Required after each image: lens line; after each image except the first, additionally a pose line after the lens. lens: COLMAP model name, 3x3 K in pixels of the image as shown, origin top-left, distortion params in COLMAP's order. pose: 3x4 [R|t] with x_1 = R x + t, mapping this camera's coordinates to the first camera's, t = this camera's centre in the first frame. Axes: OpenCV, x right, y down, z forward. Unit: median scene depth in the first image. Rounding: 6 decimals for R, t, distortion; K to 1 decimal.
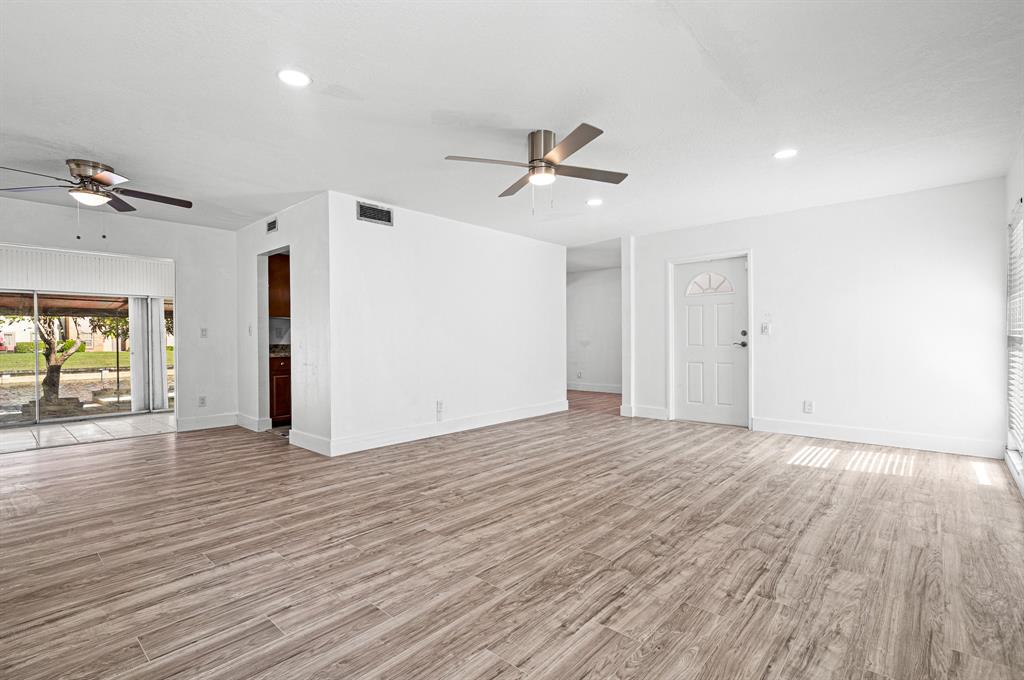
lens RADIAL K [[468.5, 0, 504.0], [0, 468.5, 342.4], [0, 0, 1]] dist [-0.002615, 0.000010]
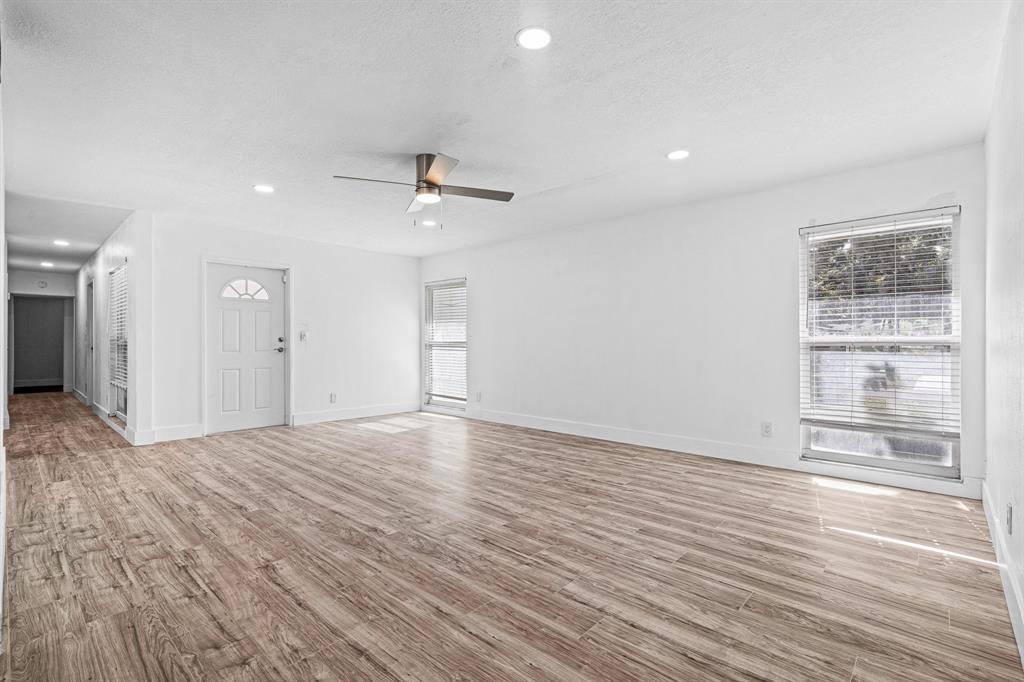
lens RADIAL K [[468.5, 0, 504.0], [0, 468.5, 343.4], [0, 0, 1]] dist [-0.002615, 0.000010]
pose [[0.018786, 0.008700, 0.999786, -1.262215], [0.003903, 0.999954, -0.008775, 0.002307], [-0.999816, 0.004067, 0.018751, 1.012020]]
